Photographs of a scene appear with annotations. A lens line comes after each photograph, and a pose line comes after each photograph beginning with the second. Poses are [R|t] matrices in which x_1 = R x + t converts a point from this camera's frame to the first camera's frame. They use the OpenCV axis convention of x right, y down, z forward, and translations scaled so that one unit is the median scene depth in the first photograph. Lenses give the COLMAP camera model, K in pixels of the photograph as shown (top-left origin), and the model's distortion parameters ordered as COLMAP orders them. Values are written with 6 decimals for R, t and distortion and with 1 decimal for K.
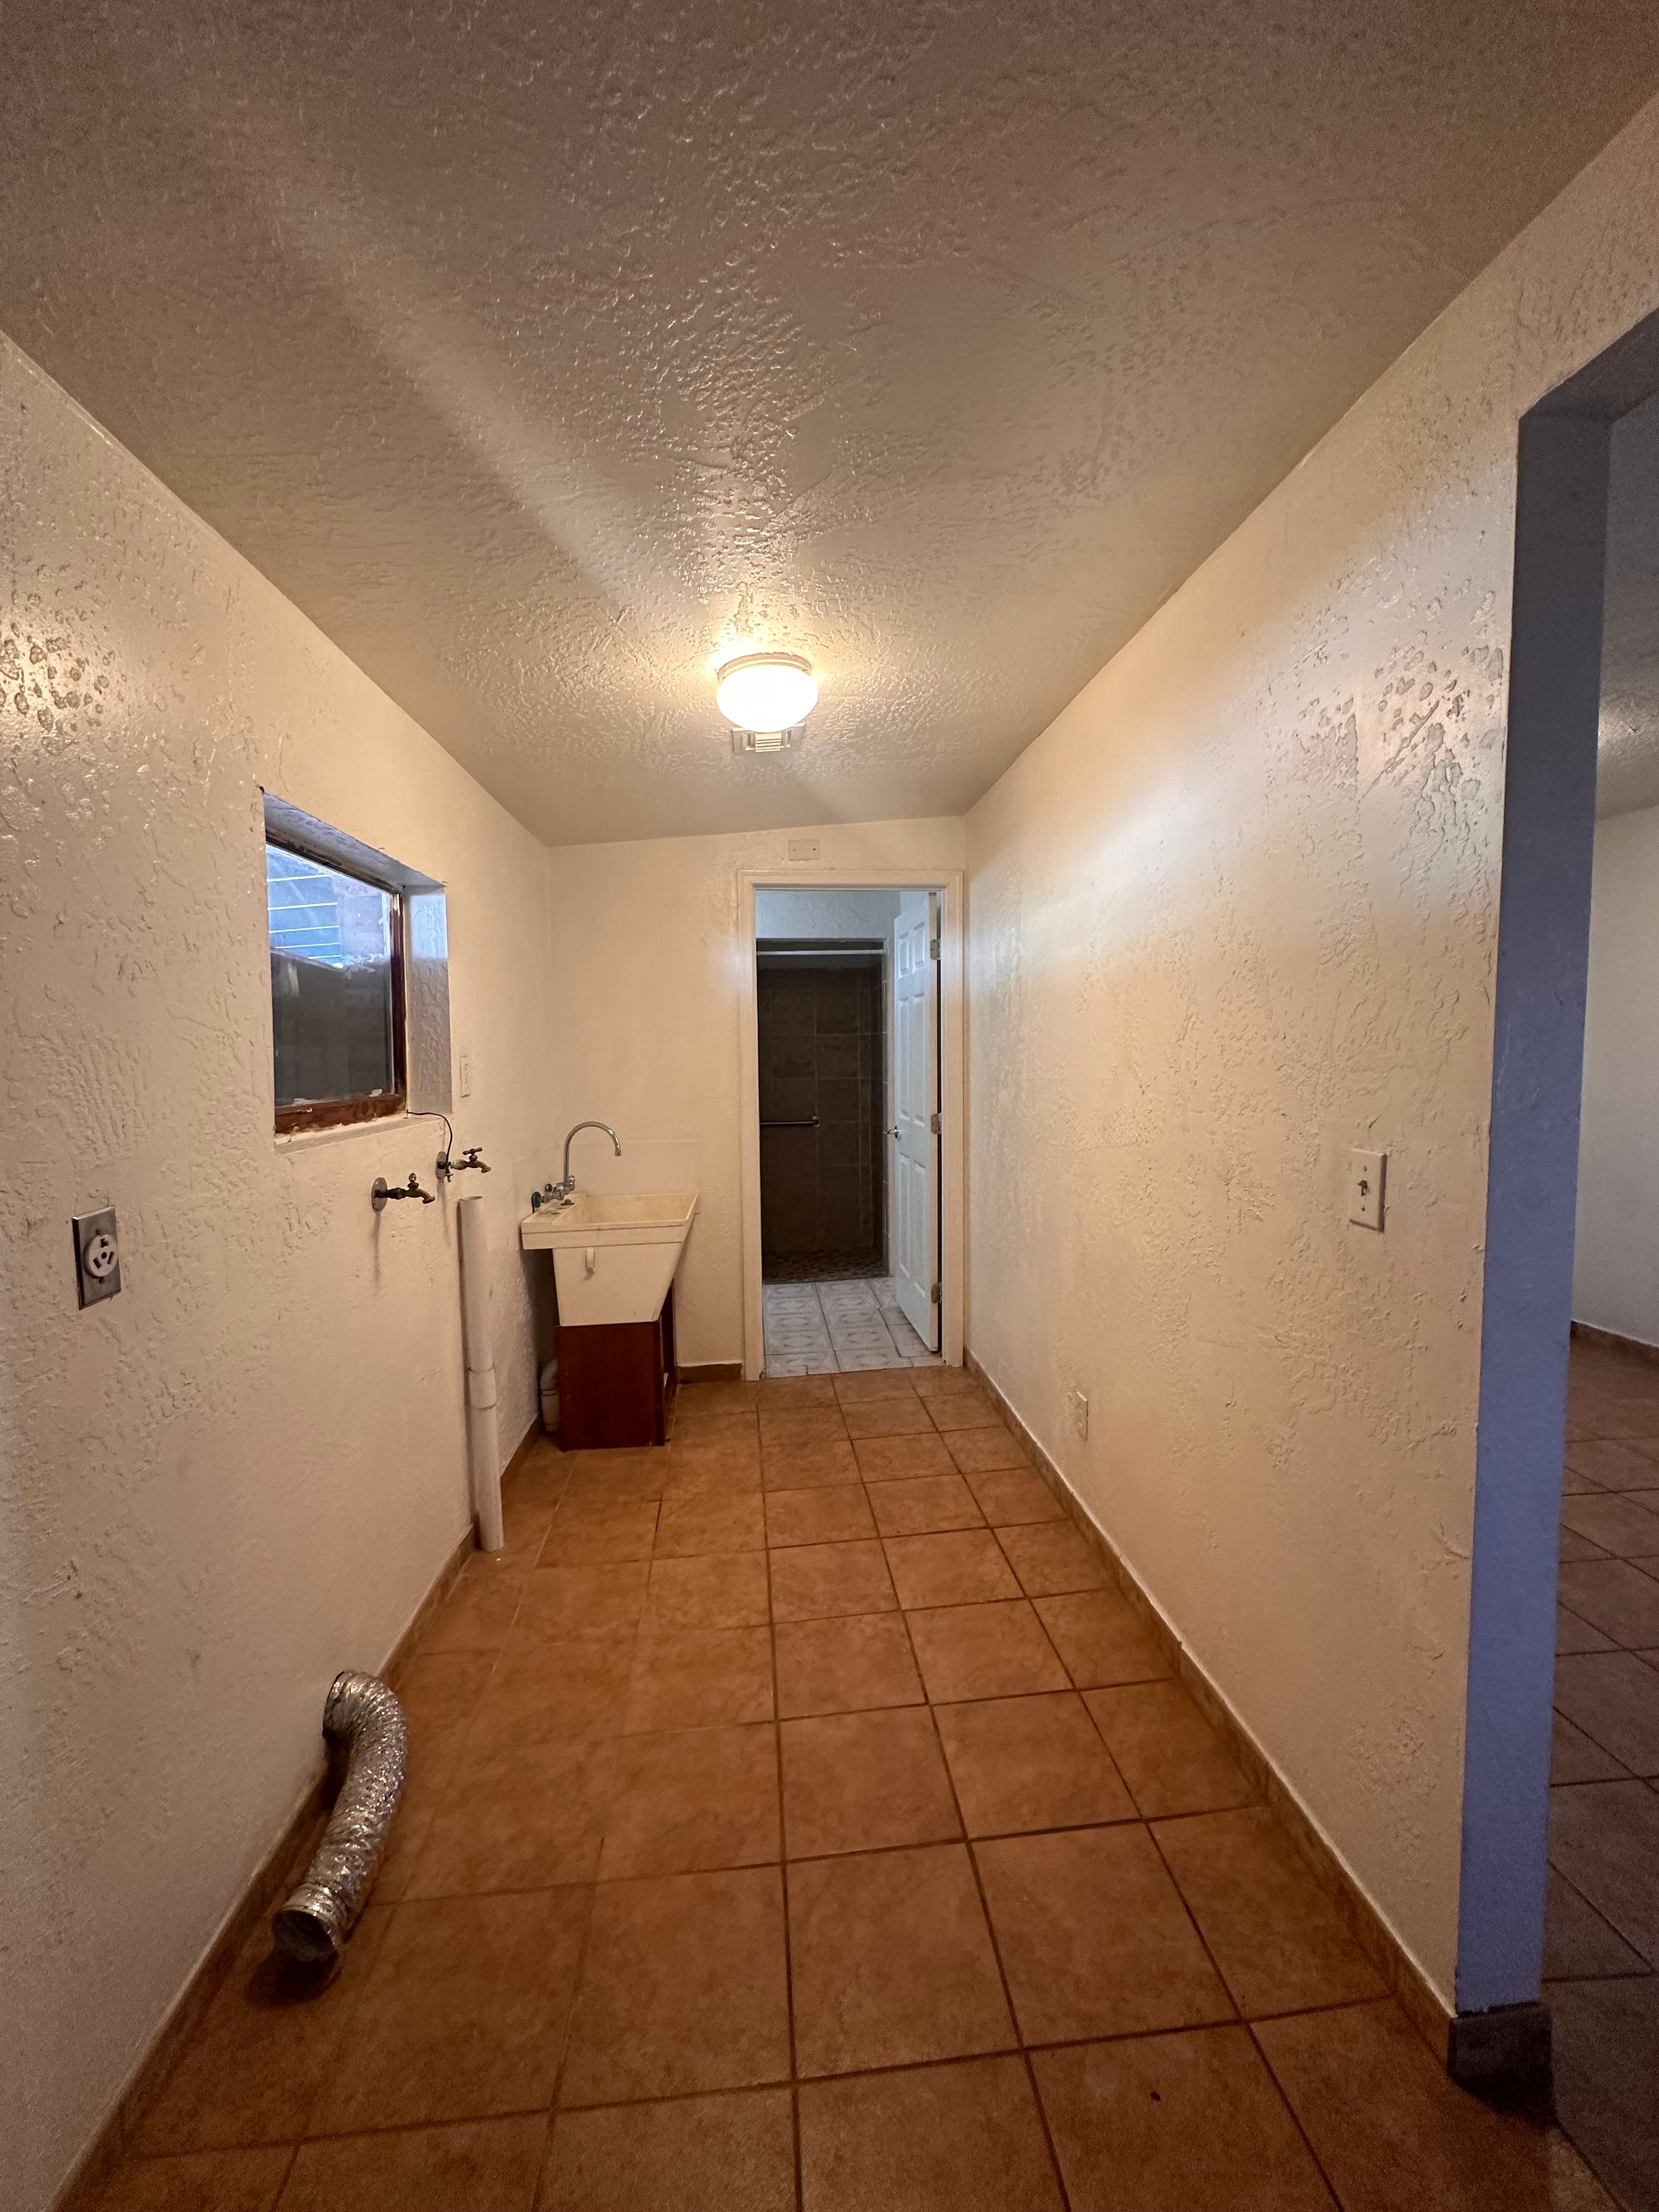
lens RADIAL K [[879.1, 0, 829.5], [0, 879.1, 1106.0], [0, 0, 1]] dist [-0.001859, -0.000280]
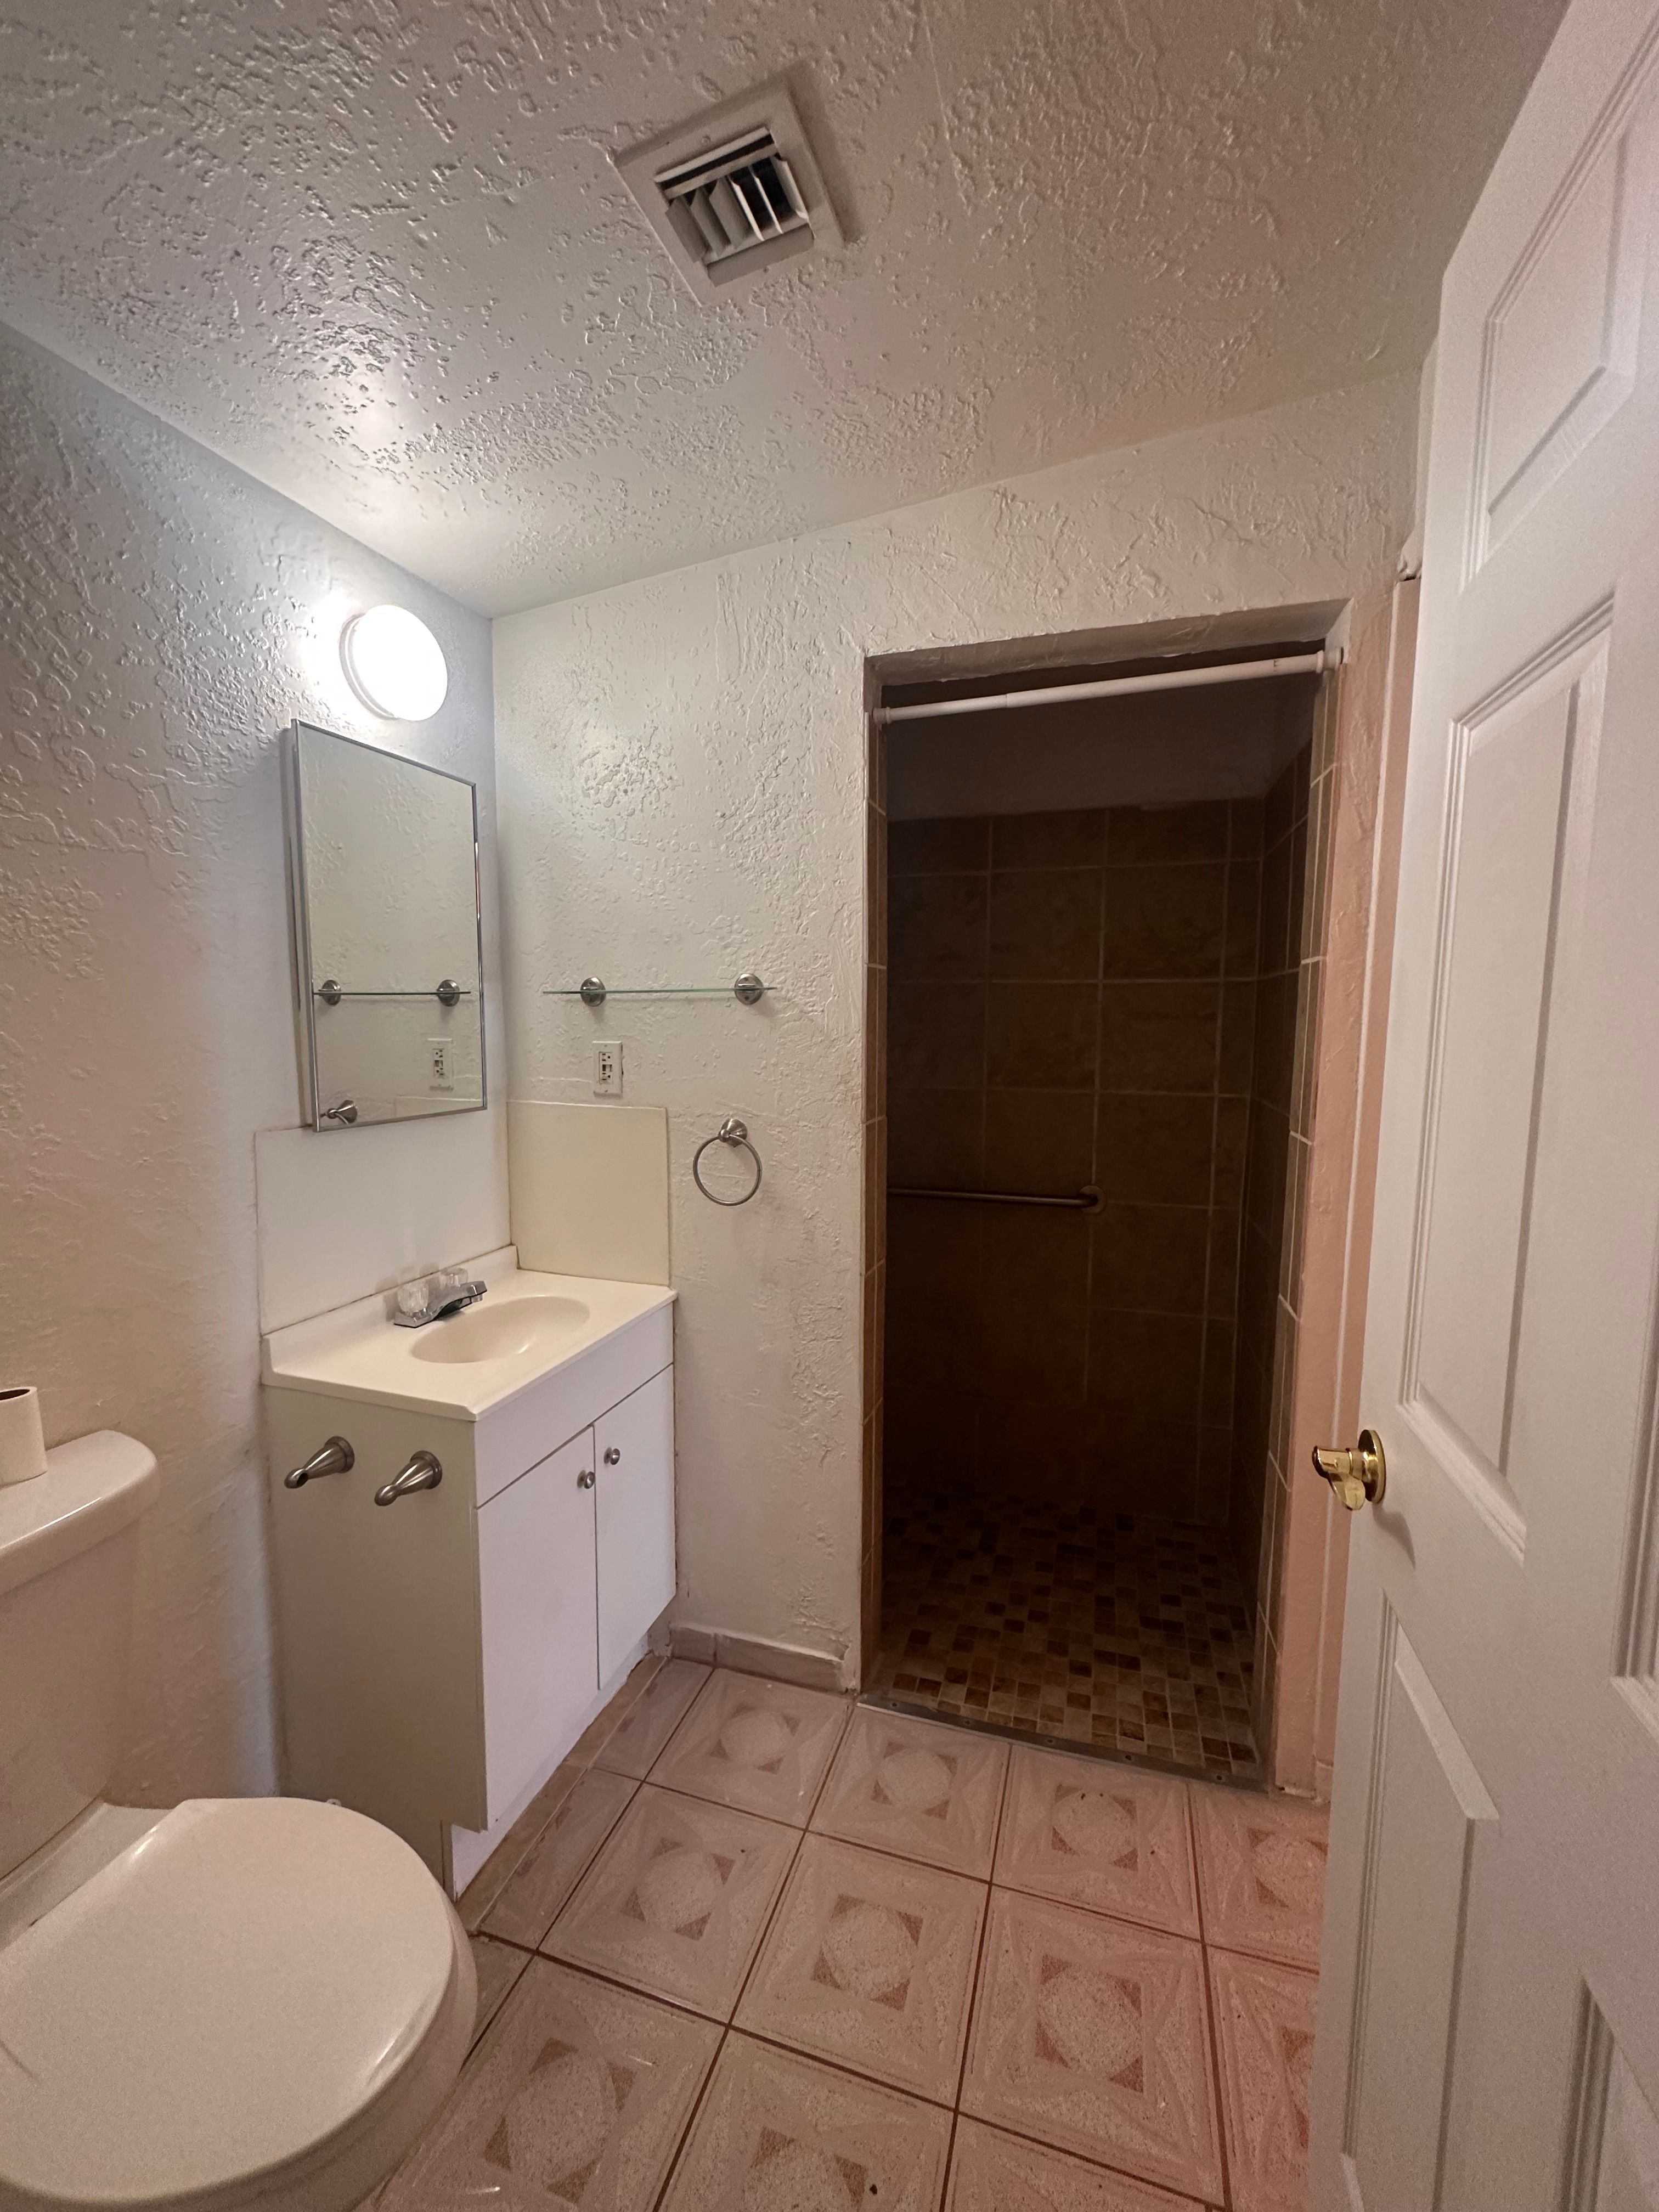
lens RADIAL K [[879.1, 0, 829.5], [0, 879.1, 1106.0], [0, 0, 1]] dist [-0.001859, -0.000280]
pose [[0.915696, 0.056186, -0.397924, 0.035092], [-0.041708, 0.998118, 0.044954, -0.040300], [0.399701, -0.024568, 0.916316, 0.630850]]
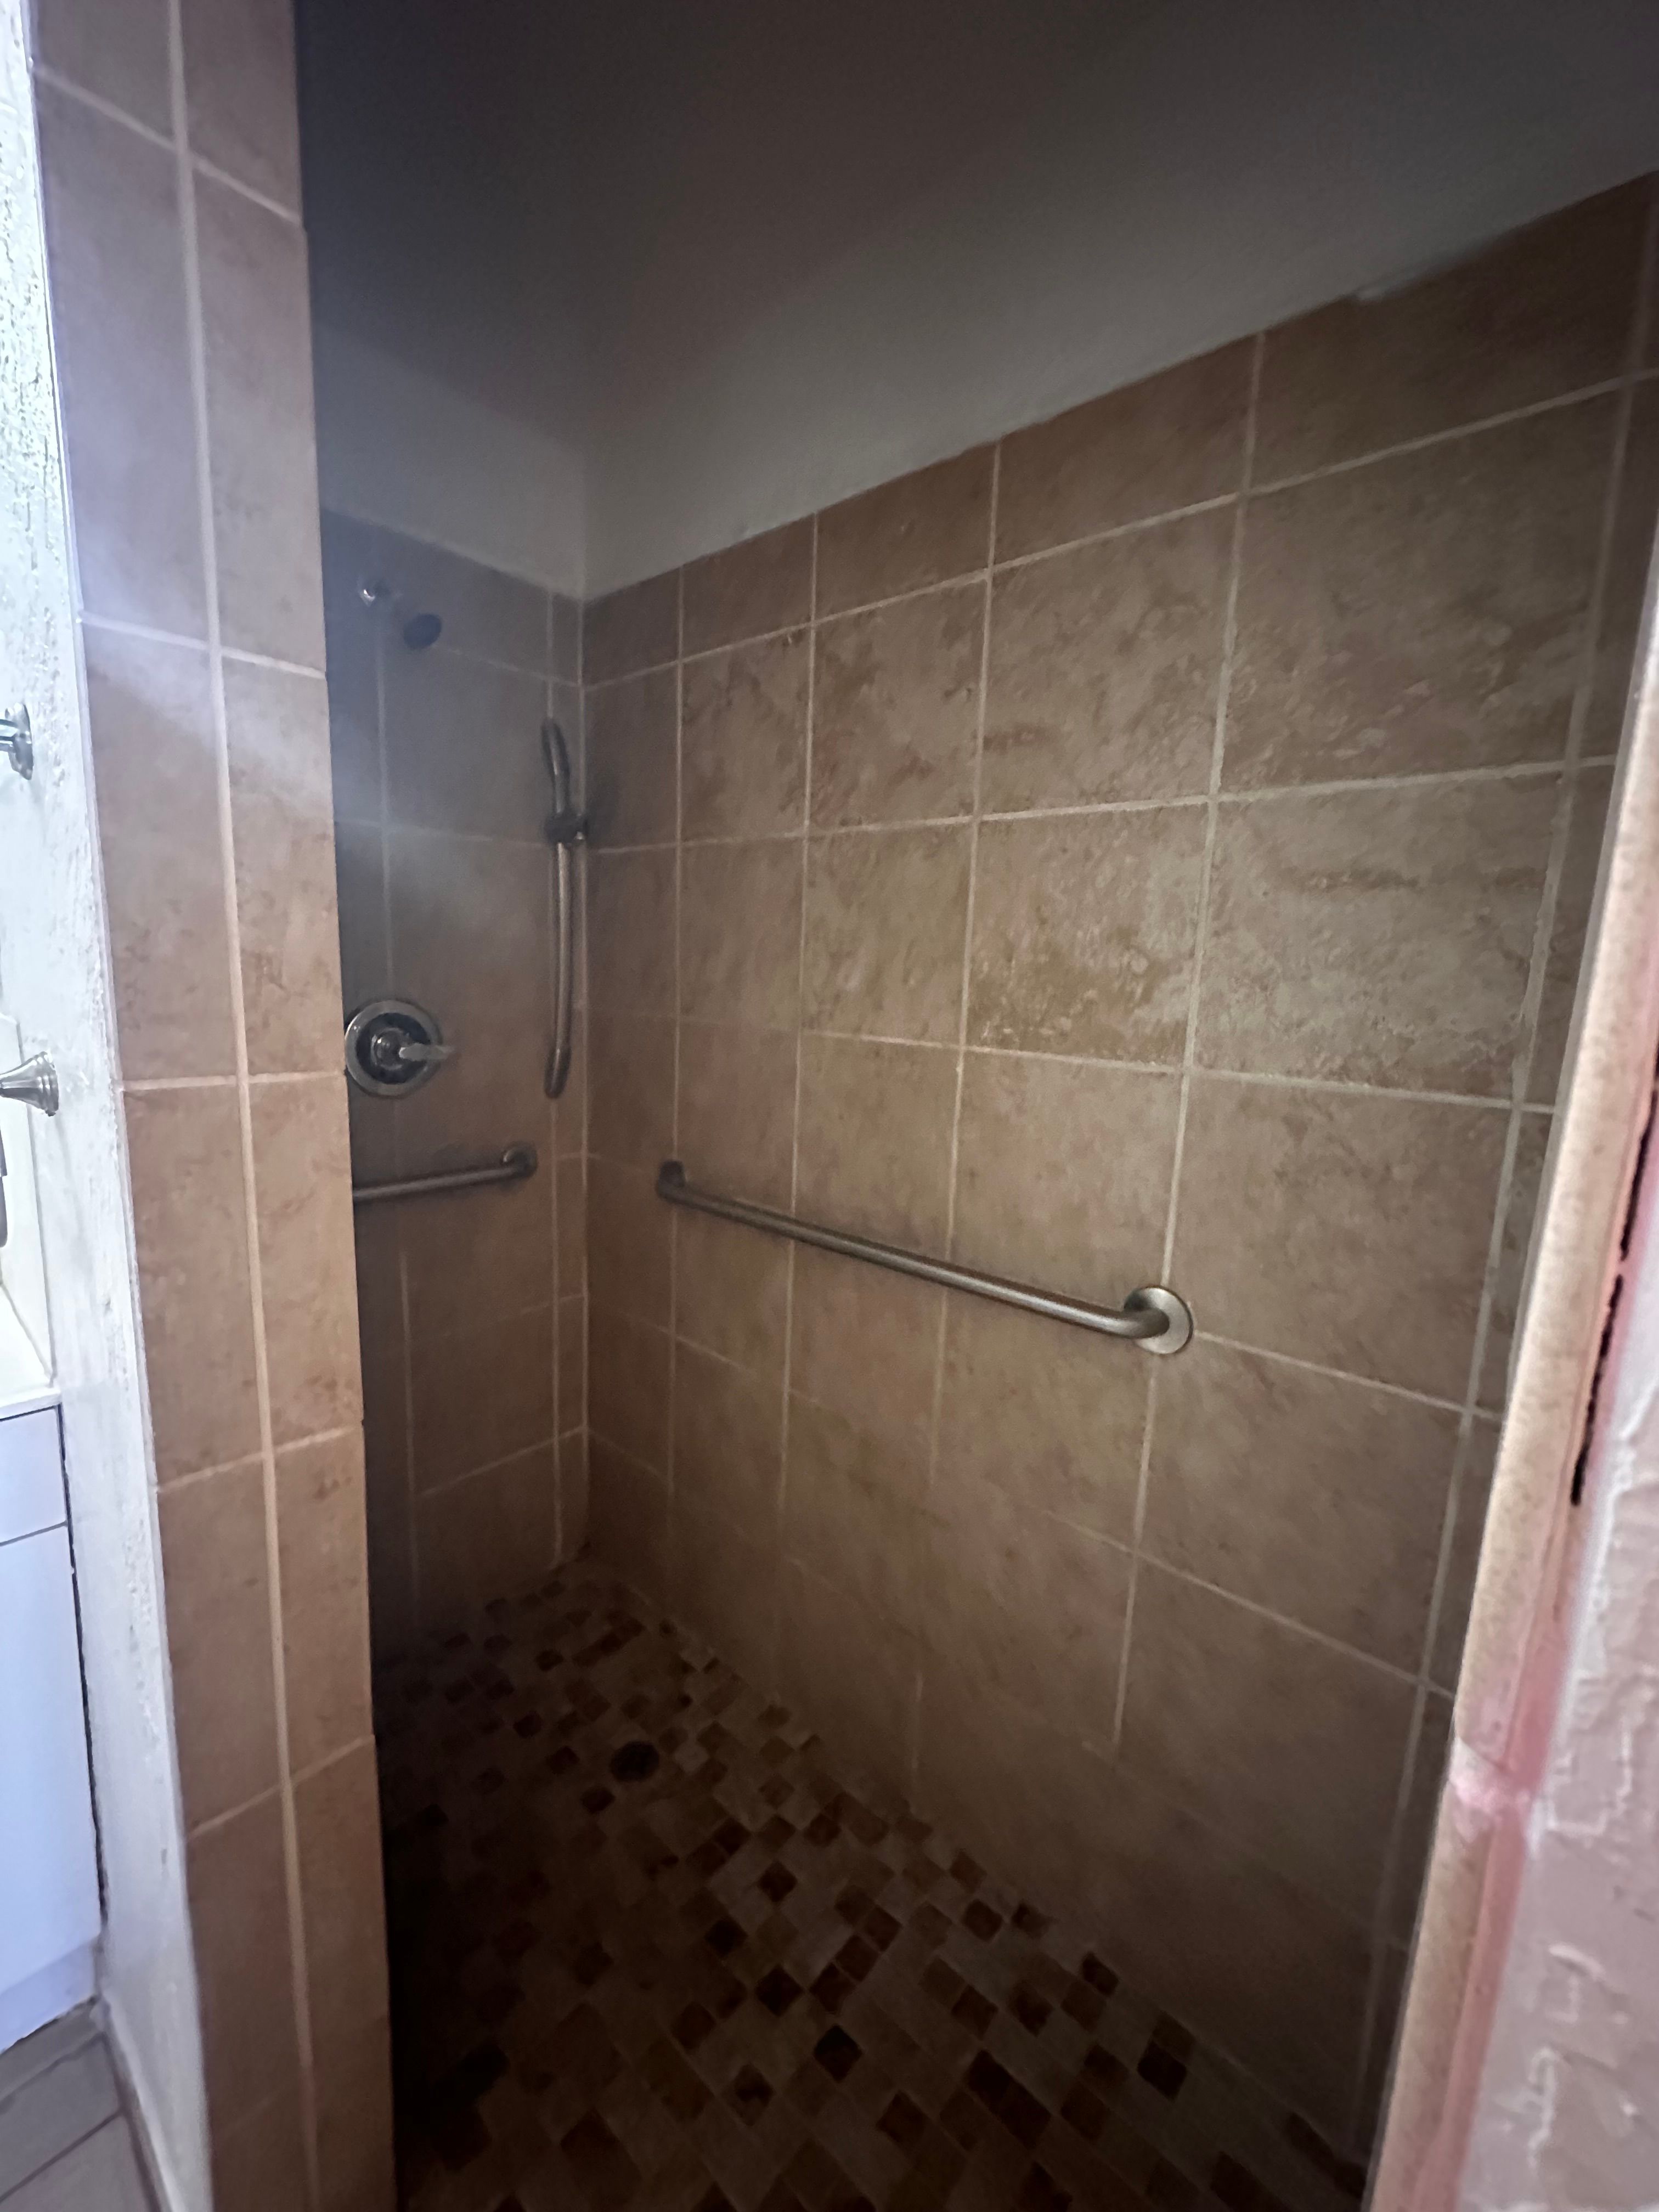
lens RADIAL K [[895.3, 0, 829.5], [0, 895.3, 1106.0], [0, 0, 1]] dist [-0.000828, -0.000057]
pose [[0.679822, 0.151892, -0.717475, 0.065631], [-0.097177, 0.988347, 0.117160, -0.040855], [0.726911, -0.009926, 0.686660, 0.895354]]
